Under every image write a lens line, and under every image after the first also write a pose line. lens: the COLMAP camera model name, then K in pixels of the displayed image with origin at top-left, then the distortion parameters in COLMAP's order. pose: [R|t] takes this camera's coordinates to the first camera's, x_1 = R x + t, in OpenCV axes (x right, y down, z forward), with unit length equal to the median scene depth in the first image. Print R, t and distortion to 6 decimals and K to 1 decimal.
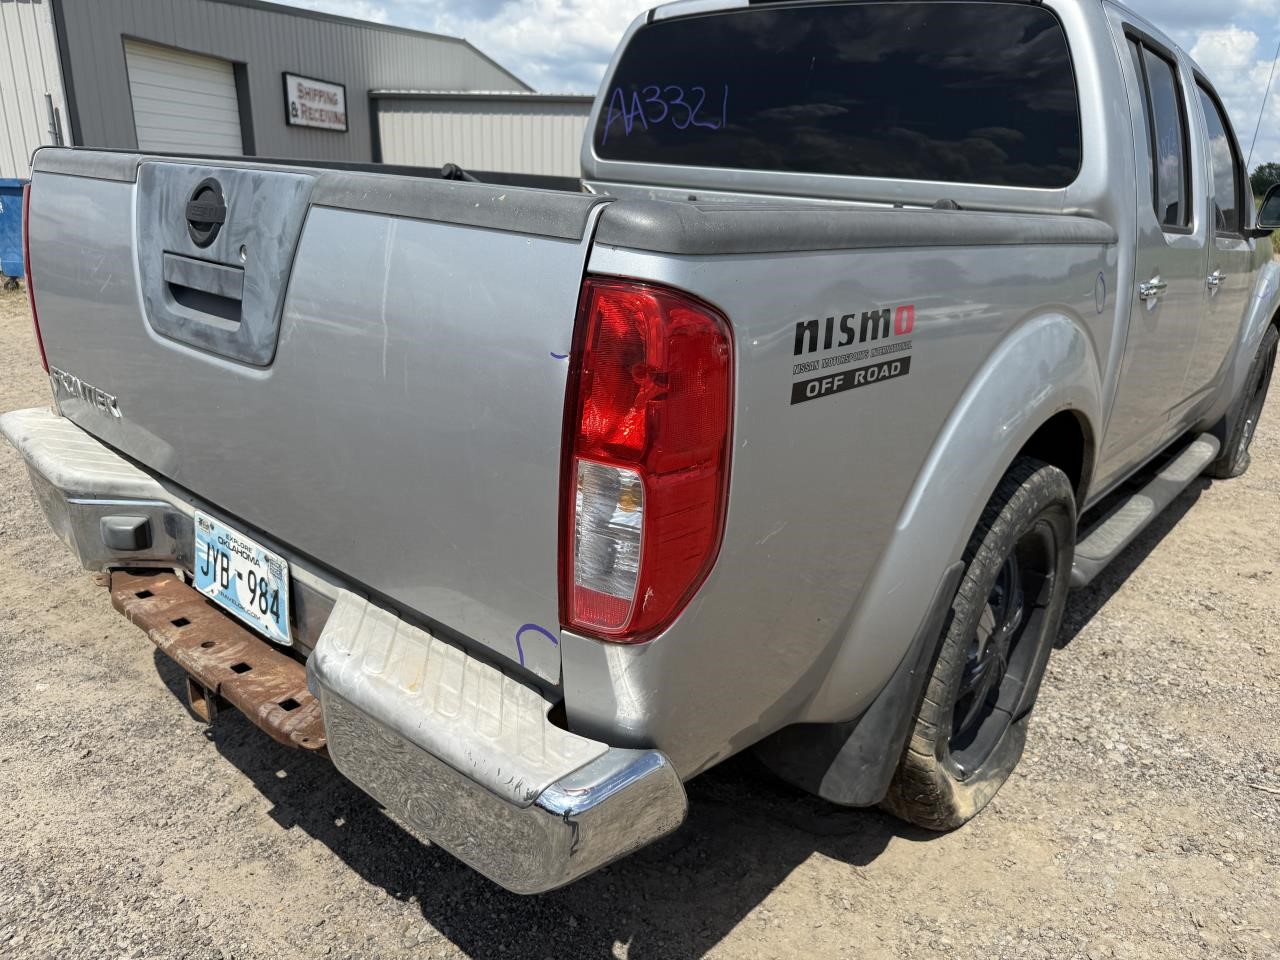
lens RADIAL K [[908.8, 0, 641.2], [0, 908.8, 488.6], [0, 0, 1]] dist [0.013765, -0.011626]
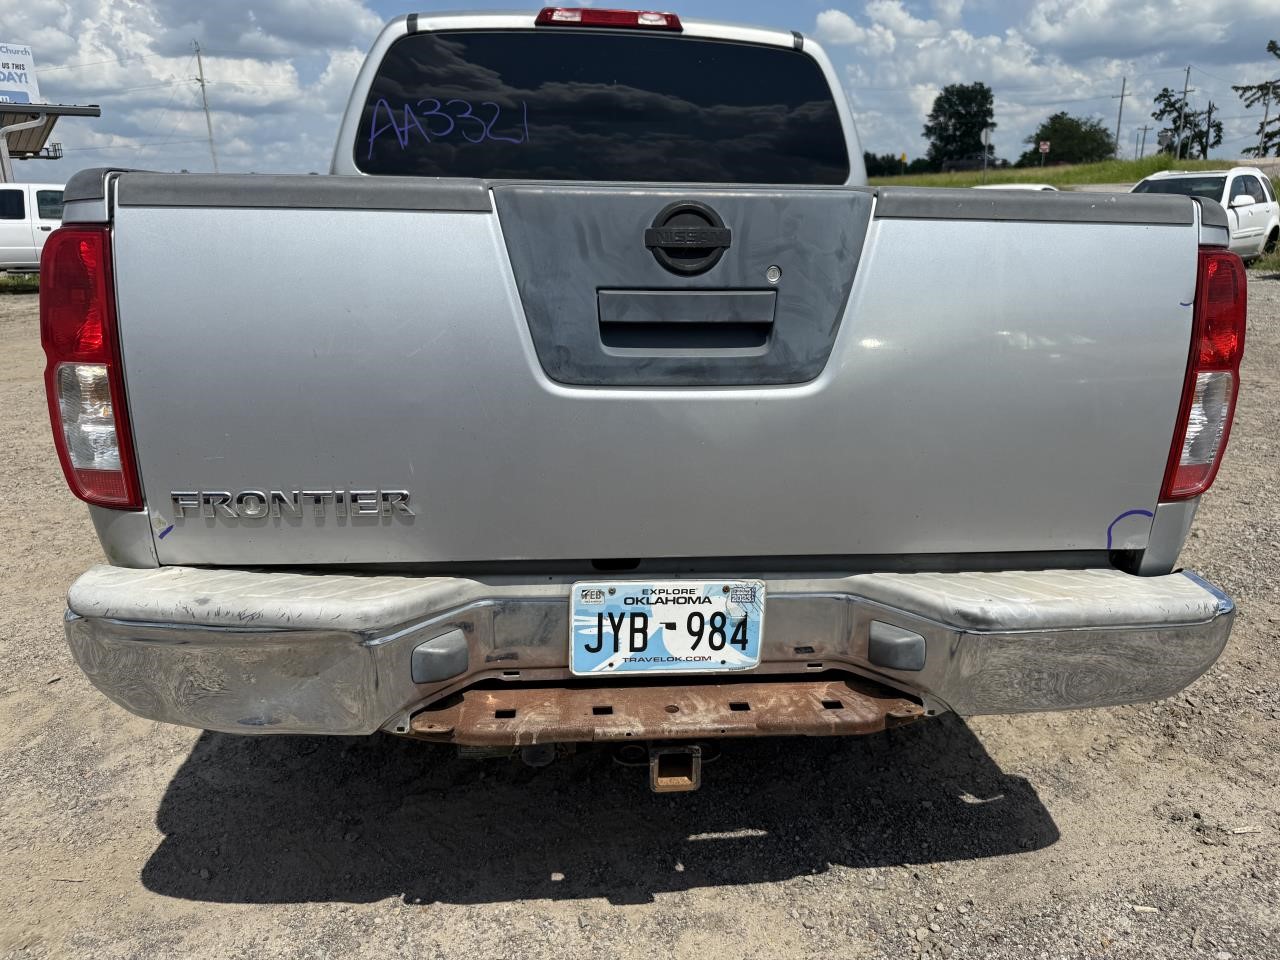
lens RADIAL K [[908.8, 0, 637.6], [0, 908.8, 473.0], [0, 0, 1]] dist [0.013765, -0.011626]
pose [[0.709765, -0.243807, 0.660903, -1.072448], [0.258567, 0.962878, 0.077523, -0.139772], [-0.655269, 0.115864, 0.746457, 0.323614]]
